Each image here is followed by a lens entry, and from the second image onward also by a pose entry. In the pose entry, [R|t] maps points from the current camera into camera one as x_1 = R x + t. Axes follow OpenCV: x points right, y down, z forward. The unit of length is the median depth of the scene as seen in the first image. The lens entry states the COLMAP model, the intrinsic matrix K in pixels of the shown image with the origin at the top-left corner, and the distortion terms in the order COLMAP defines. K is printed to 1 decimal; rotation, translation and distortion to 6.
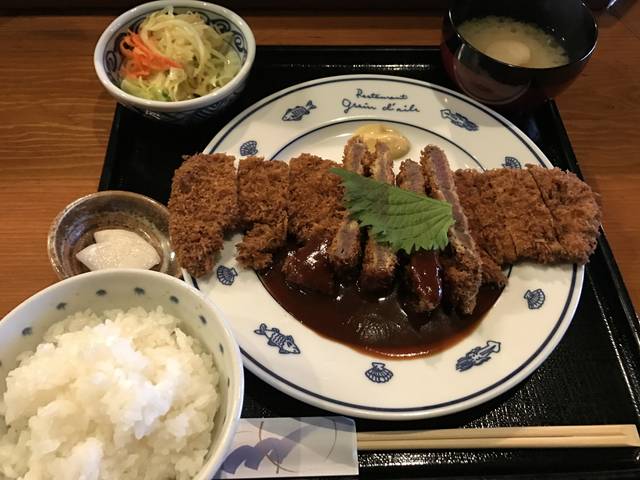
lens RADIAL K [[509.8, 0, 320.0], [0, 509.8, 240.0], [0, 0, 1]] dist [0.022764, -0.003616]
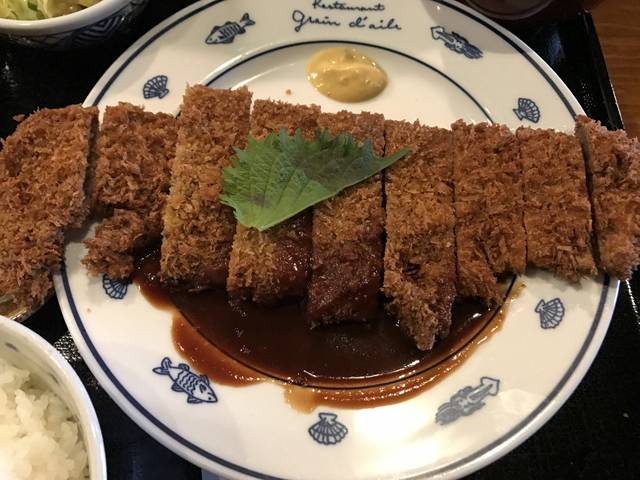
lens RADIAL K [[550.8, 0, 320.0], [0, 550.8, 240.0], [0, 0, 1]] dist [0.008630, 0.003950]
pose [[0.999832, -0.010985, 0.014654, 0.073740], [0.008481, 0.986899, 0.161114, -0.094646], [-0.016232, -0.160963, 0.986827, 0.218400]]
